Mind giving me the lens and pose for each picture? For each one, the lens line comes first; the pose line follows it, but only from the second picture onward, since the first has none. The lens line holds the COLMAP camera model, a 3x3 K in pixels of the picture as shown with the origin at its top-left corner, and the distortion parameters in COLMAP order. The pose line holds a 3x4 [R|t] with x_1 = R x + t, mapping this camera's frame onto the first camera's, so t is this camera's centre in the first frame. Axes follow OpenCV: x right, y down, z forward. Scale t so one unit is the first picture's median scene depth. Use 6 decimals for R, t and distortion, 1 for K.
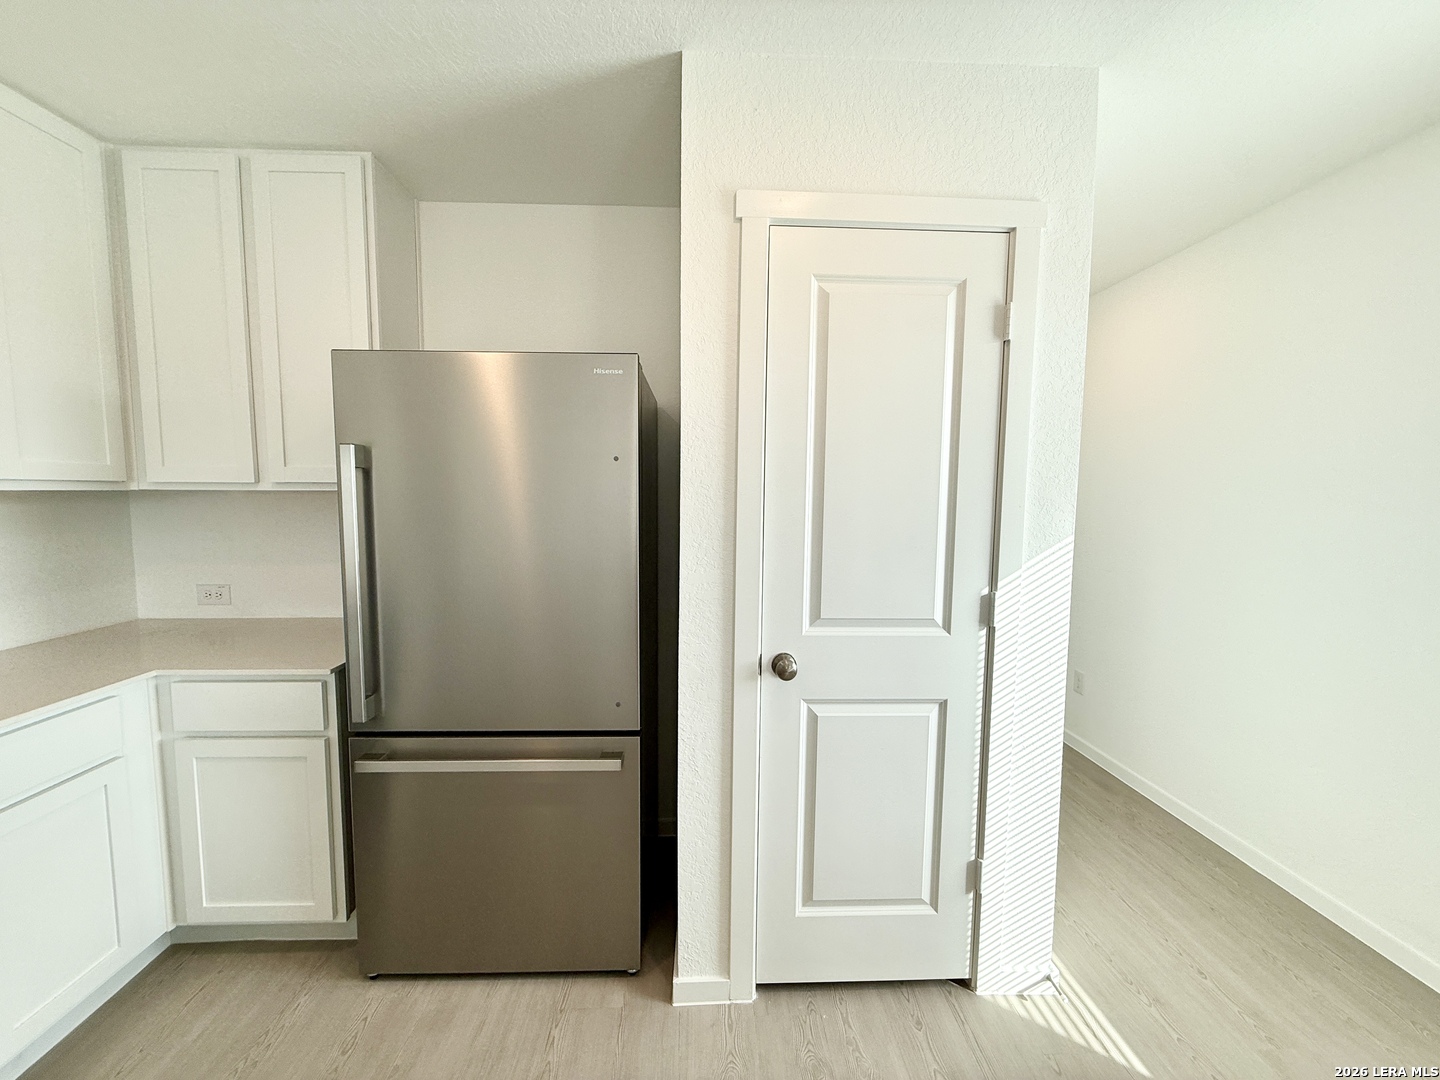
lens RADIAL K [[574.9, 0, 715.2], [0, 574.9, 543.4], [0, 0, 1]] dist [-0.000330, 0.000509]
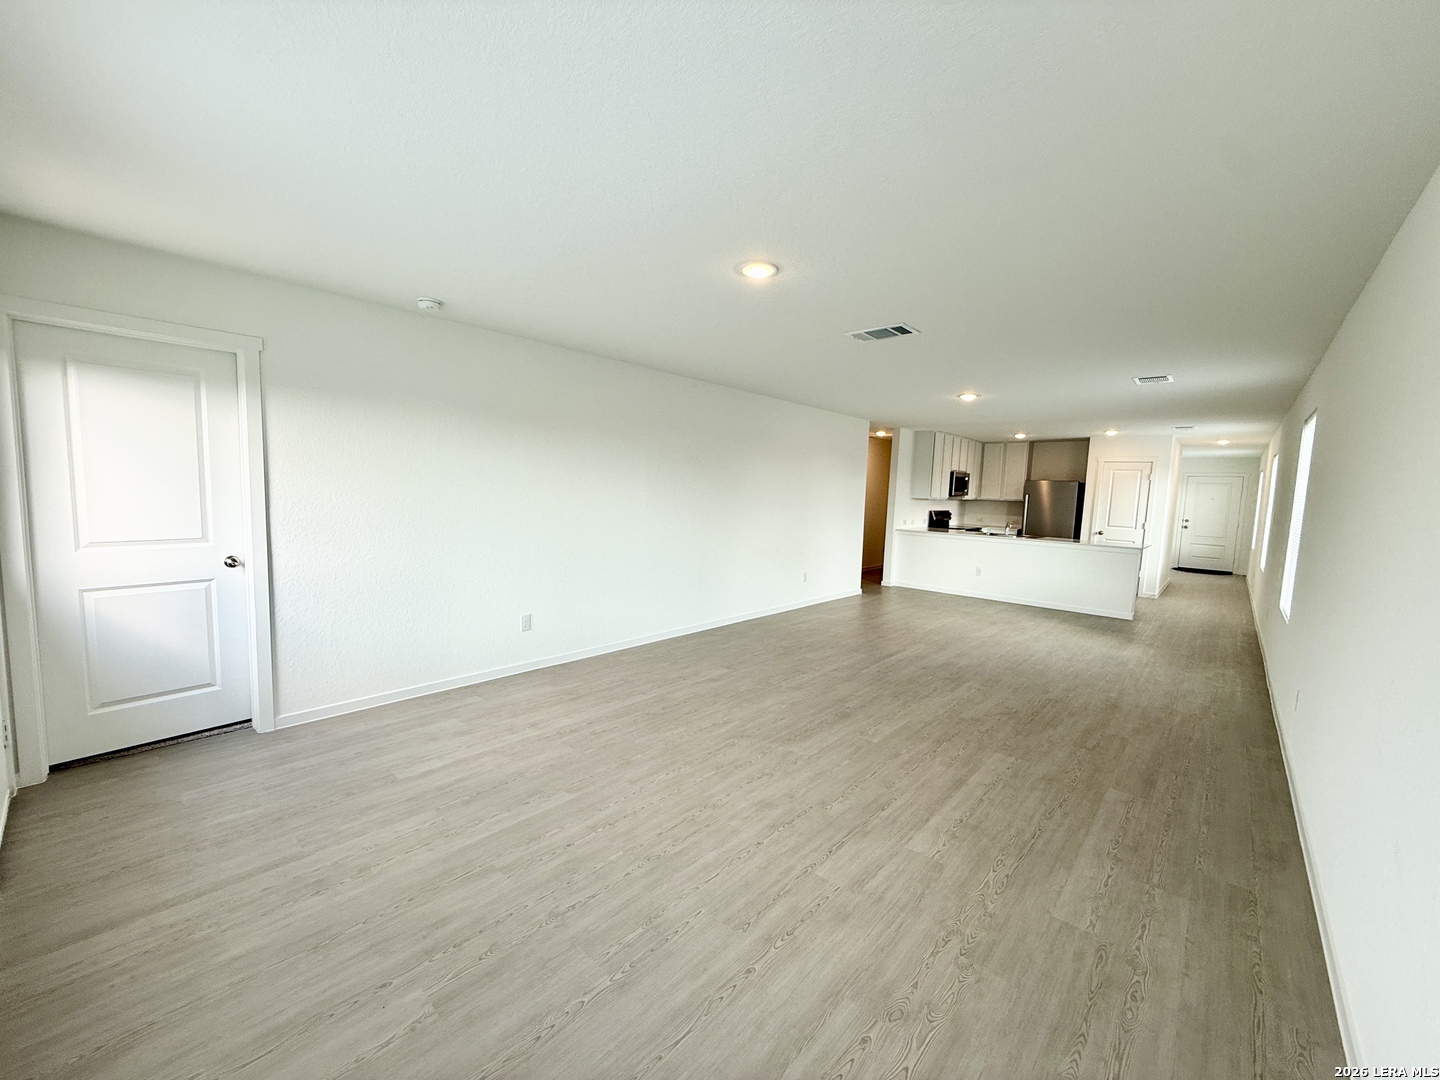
lens RADIAL K [[574.9, 0, 717.8], [0, 574.9, 543.1], [0, 0, 1]] dist [-0.000330, 0.000509]
pose [[0.719964, 0.083229, -0.689003, 1.330440], [-0.084540, 0.995907, 0.031963, 0.446314], [0.688843, 0.035236, 0.724054, -5.868026]]
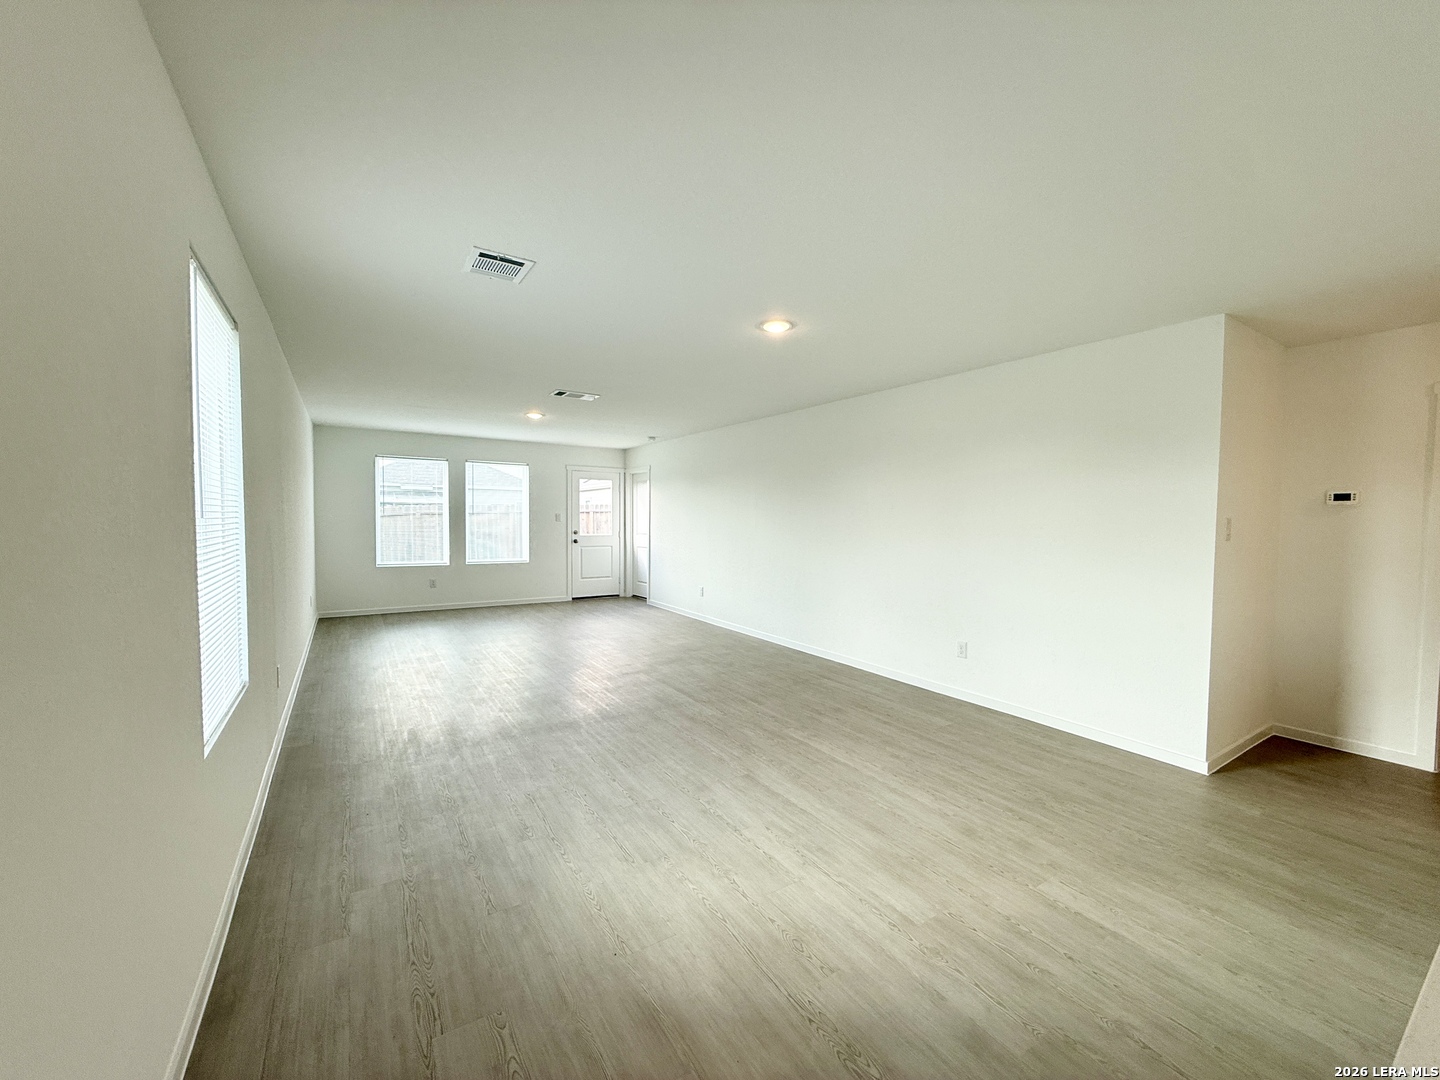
lens RADIAL K [[574.9, 0, 716.2], [0, 574.9, 543.3], [0, 0, 1]] dist [-0.000330, 0.000509]
pose [[-0.859836, 0.007223, -0.510519, 1.125466], [-0.057134, 0.992259, 0.110265, 0.063985], [0.507364, 0.123978, -0.852767, -0.451976]]
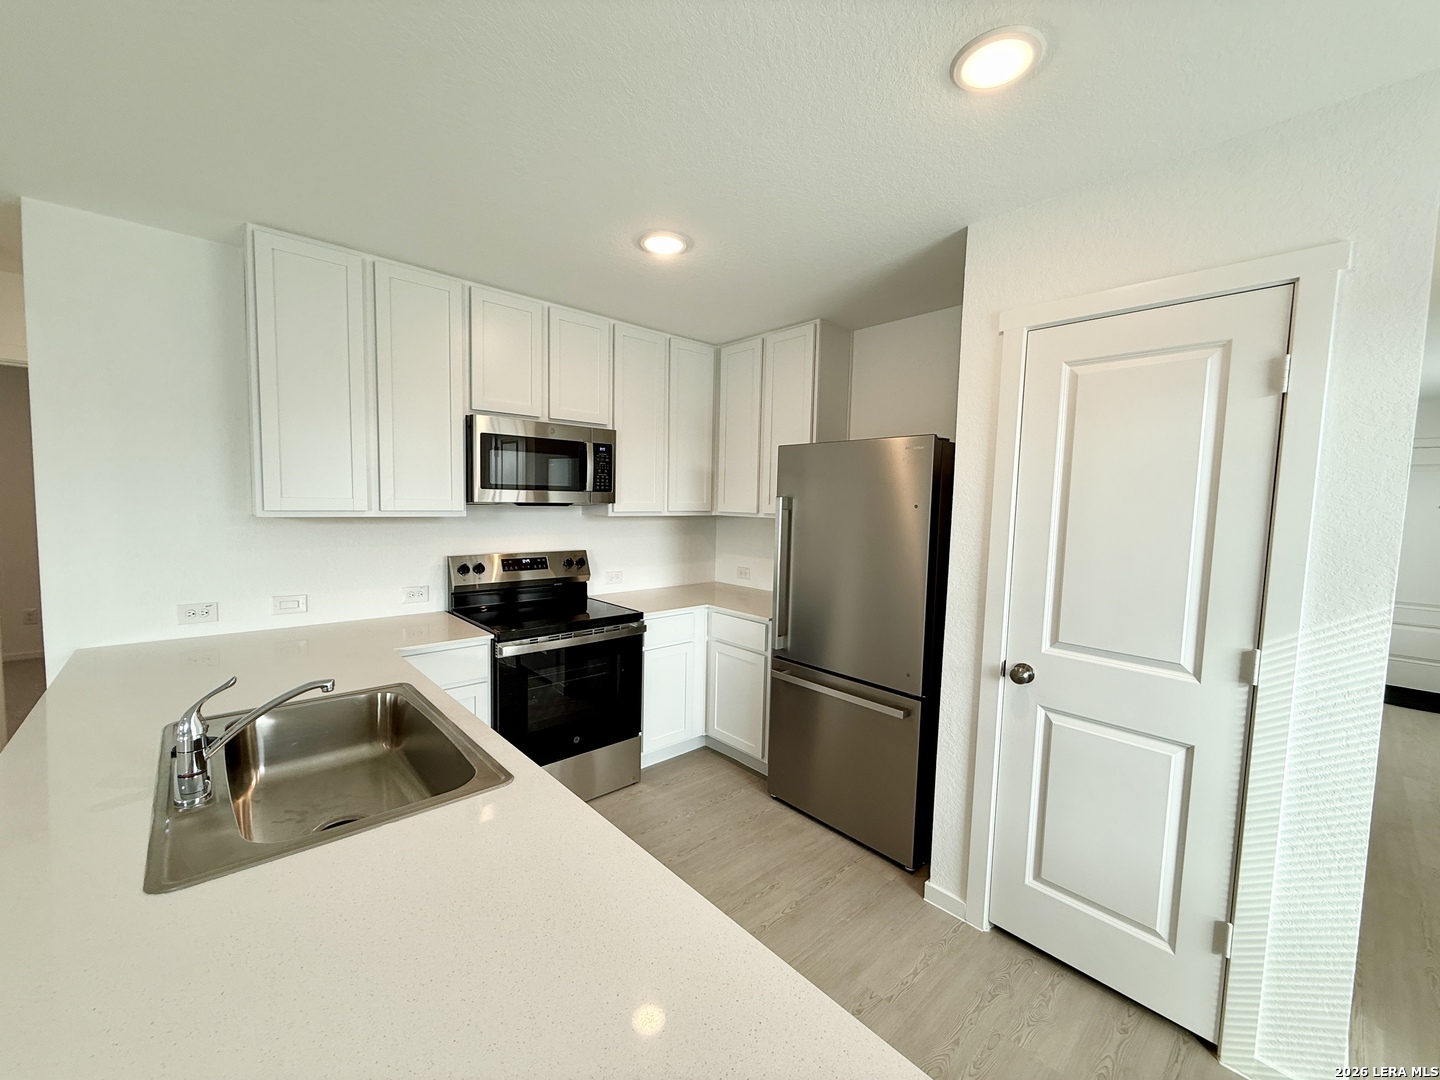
lens RADIAL K [[574.9, 0, 715.1], [0, 574.9, 540.7], [0, 0, 1]] dist [-0.000330, 0.000509]
pose [[0.643867, 0.061946, -0.762625, 0.599527], [-0.079521, 0.996737, 0.013824, -0.038266], [0.760993, 0.051744, 0.646693, -0.322677]]
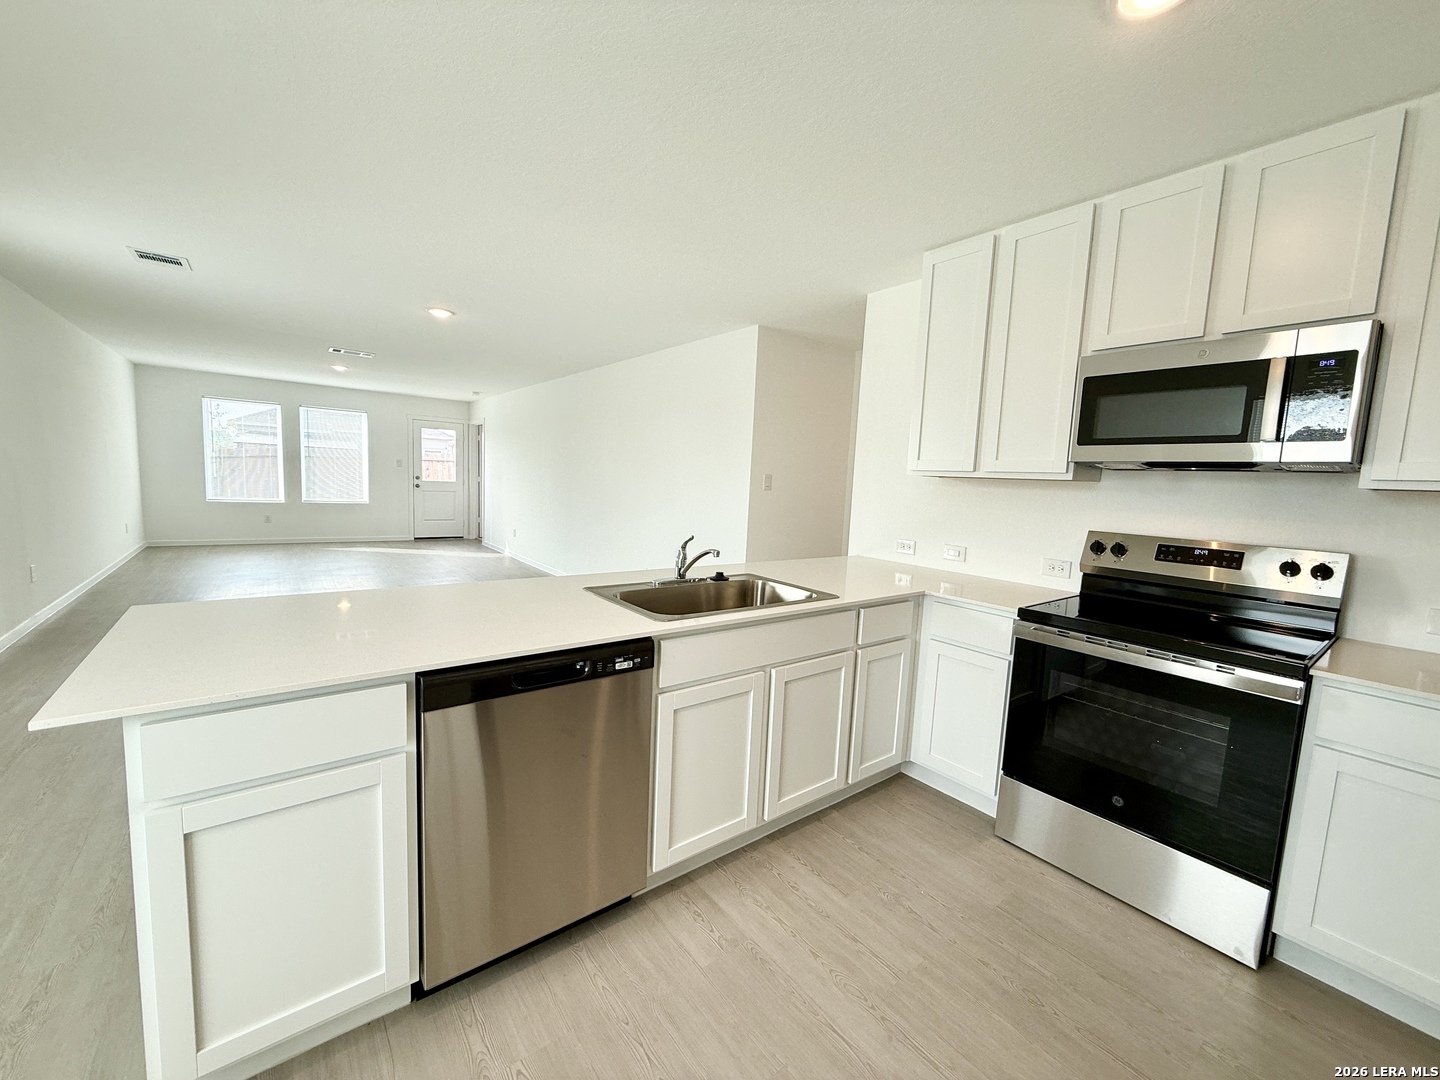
lens RADIAL K [[574.9, 0, 714.6], [0, 574.9, 540.8], [0, 0, 1]] dist [-0.000330, 0.000509]
pose [[-0.813670, 0.017104, -0.581075, 0.412713], [-0.099857, 0.980598, 0.168692, -0.031267], [0.572687, 0.195284, -0.796175, 0.871620]]
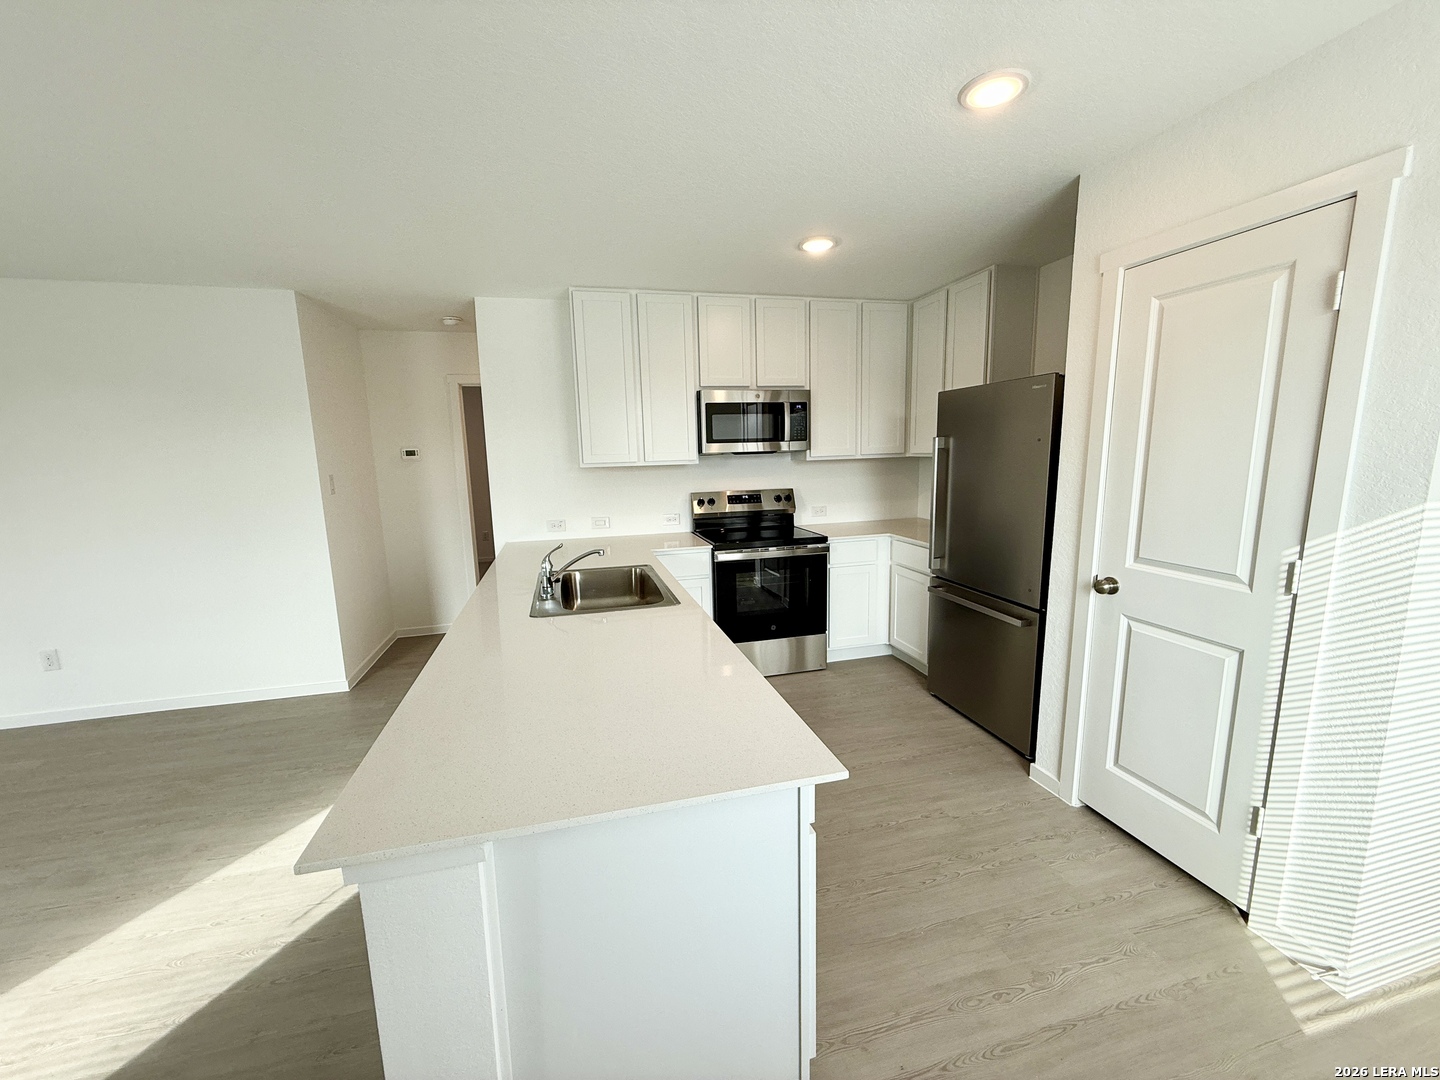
lens RADIAL K [[574.9, 0, 713.5], [0, 574.9, 541.2], [0, 0, 1]] dist [-0.000330, 0.000509]
pose [[0.211520, 0.141753, -0.967040, 1.206524], [-0.051526, 0.989668, 0.133800, -0.032356], [0.976015, 0.021527, 0.216638, -0.241982]]
